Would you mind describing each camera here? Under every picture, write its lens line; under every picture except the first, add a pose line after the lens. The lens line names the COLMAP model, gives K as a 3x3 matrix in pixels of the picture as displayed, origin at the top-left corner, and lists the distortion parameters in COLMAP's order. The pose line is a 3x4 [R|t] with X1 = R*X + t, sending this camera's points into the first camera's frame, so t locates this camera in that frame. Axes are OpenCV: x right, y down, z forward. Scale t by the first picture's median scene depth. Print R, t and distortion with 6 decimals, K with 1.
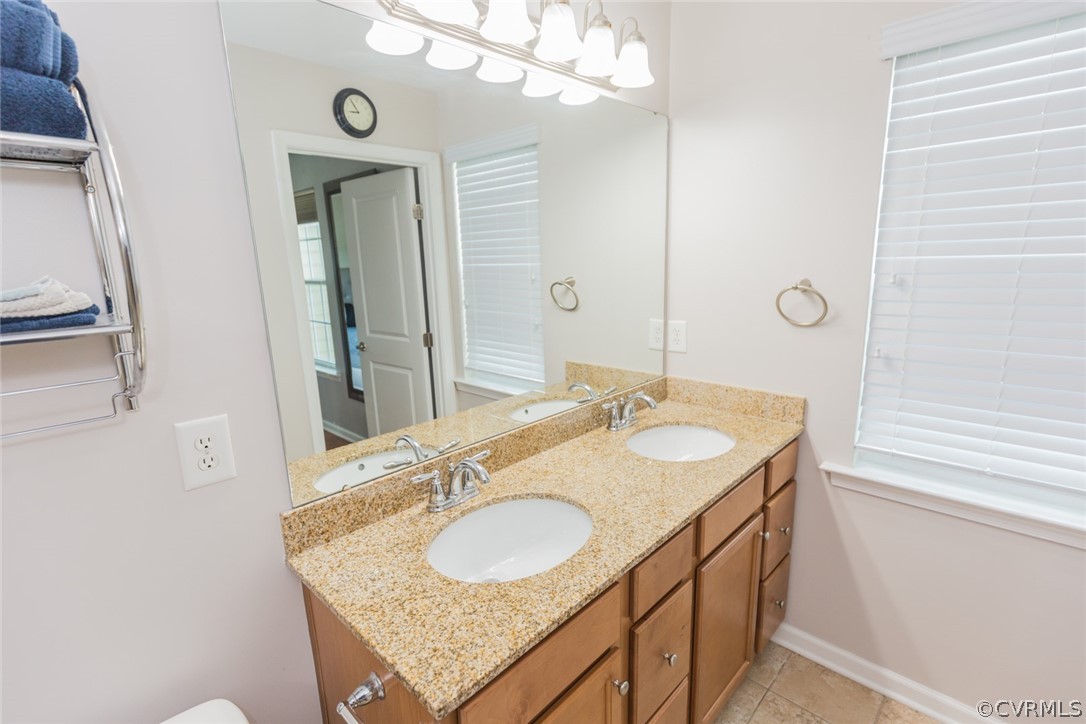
lens RADIAL K [[492.3, 0, 549.2], [0, 492.3, 364.1], [0, 0, 1]] dist [0.003045, -0.000334]
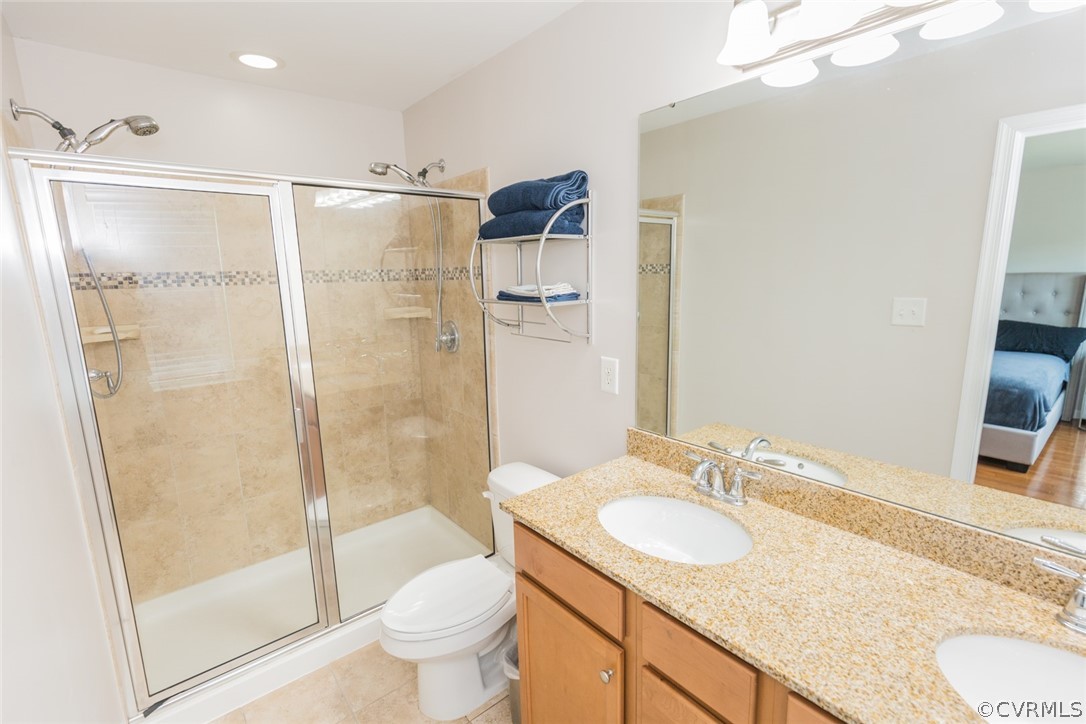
lens RADIAL K [[492.3, 0, 549.2], [0, 492.3, 364.1], [0, 0, 1]] dist [0.003045, -0.000334]
pose [[-0.092254, 0.219422, -0.971259, 0.721665], [-0.189348, 0.953754, 0.233452, -0.161551], [0.977567, 0.205443, -0.046440, 0.527152]]
